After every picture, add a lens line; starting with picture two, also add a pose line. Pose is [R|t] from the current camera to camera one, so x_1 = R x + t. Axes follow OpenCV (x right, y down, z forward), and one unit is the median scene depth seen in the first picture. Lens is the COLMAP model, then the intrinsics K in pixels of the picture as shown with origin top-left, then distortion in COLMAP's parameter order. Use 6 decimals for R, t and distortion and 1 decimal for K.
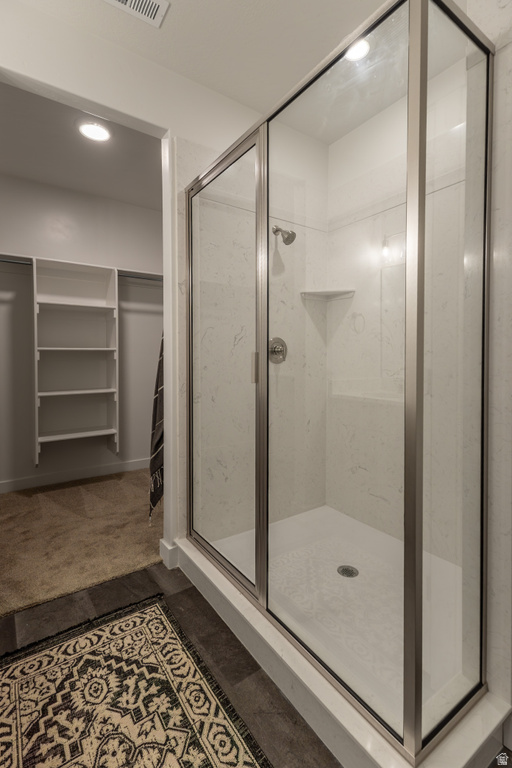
lens RADIAL K [[359.9, 0, 254.7], [0, 359.9, 357.3], [0, 0, 1]] dist [-0.000037, -0.003416]
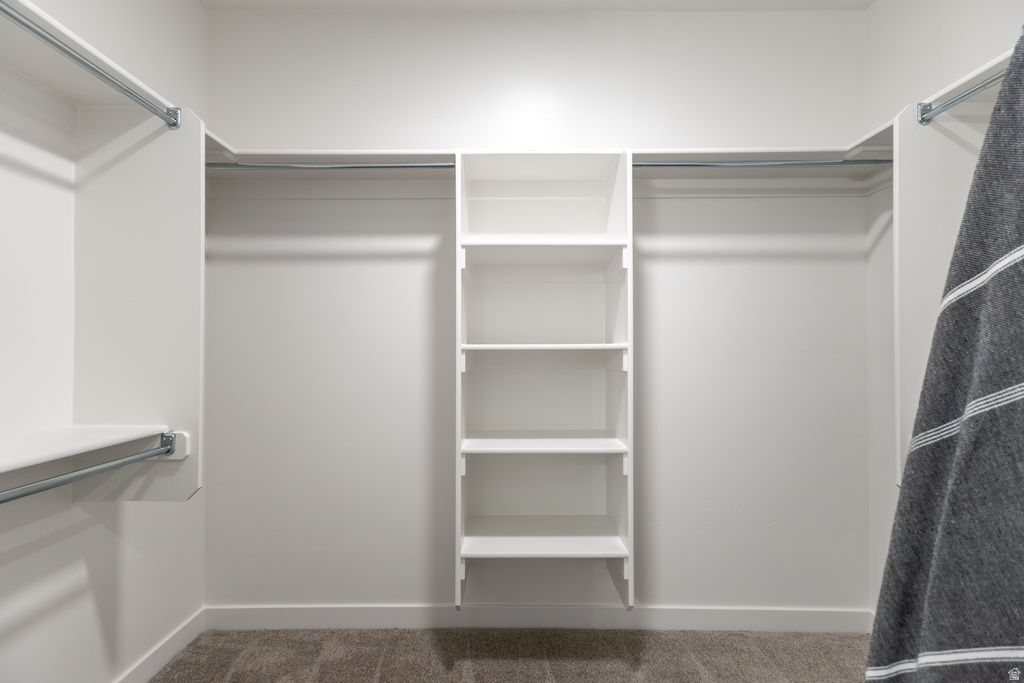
lens RADIAL K [[479.8, 0, 510.2], [0, 479.8, 342.0], [0, 0, 1]] dist [-0.000037, -0.003416]
pose [[0.828166, -0.003366, -0.560472, -0.436962], [-0.004245, 0.999916, -0.012277, -0.047095], [0.560466, 0.012546, 0.828082, 1.087410]]
